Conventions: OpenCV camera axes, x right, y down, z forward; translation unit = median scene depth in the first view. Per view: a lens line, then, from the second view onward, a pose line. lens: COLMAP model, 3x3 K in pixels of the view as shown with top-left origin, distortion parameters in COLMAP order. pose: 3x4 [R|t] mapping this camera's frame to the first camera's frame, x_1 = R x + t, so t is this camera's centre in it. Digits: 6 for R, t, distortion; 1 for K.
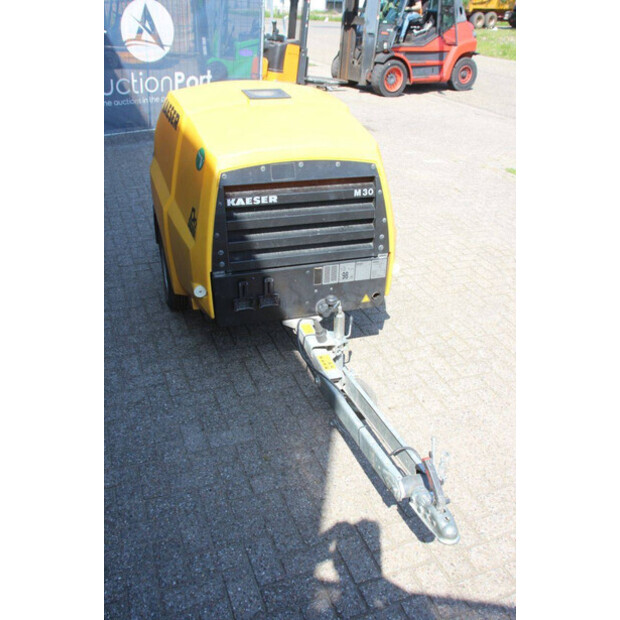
lens RADIAL K [[580.8, 0, 310.0], [0, 580.8, 310.0], [0, 0, 1]] dist [-0.116097, 0.149189]
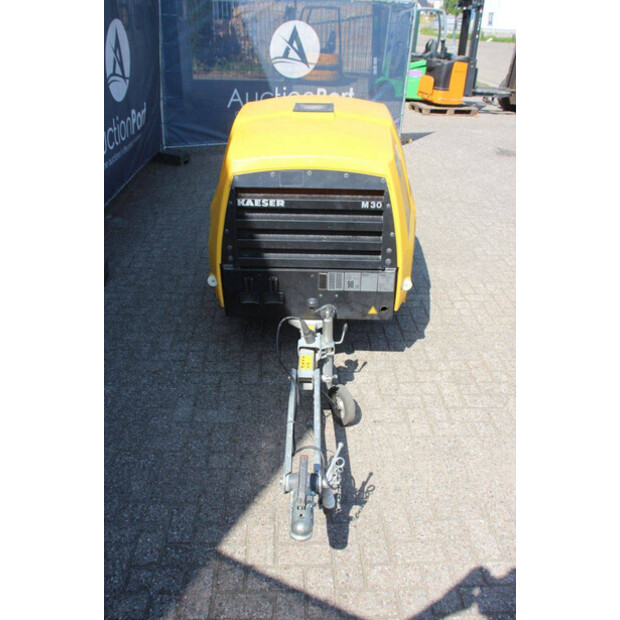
lens RADIAL K [[580.8, 0, 310.0], [0, 580.8, 310.0], [0, 0, 1]] dist [-0.116097, 0.149189]
pose [[0.944683, 0.139089, -0.297033, 0.319152], [-0.148450, 0.988878, -0.009075, 0.005539], [0.292467, 0.052667, 0.954824, 0.001927]]
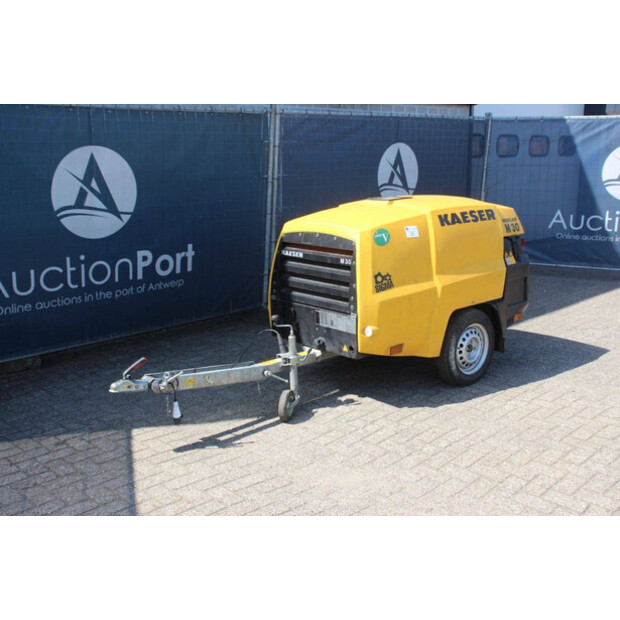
lens RADIAL K [[706.3, 0, 310.0], [0, 706.3, 310.0], [0, 0, 1]] dist [0.001315, 0.011019]
pose [[0.390267, 0.165501, -0.905705, 1.559217], [-0.425554, 0.904753, -0.018043, -0.037495], [0.816453, 0.392467, 0.423525, 0.284039]]
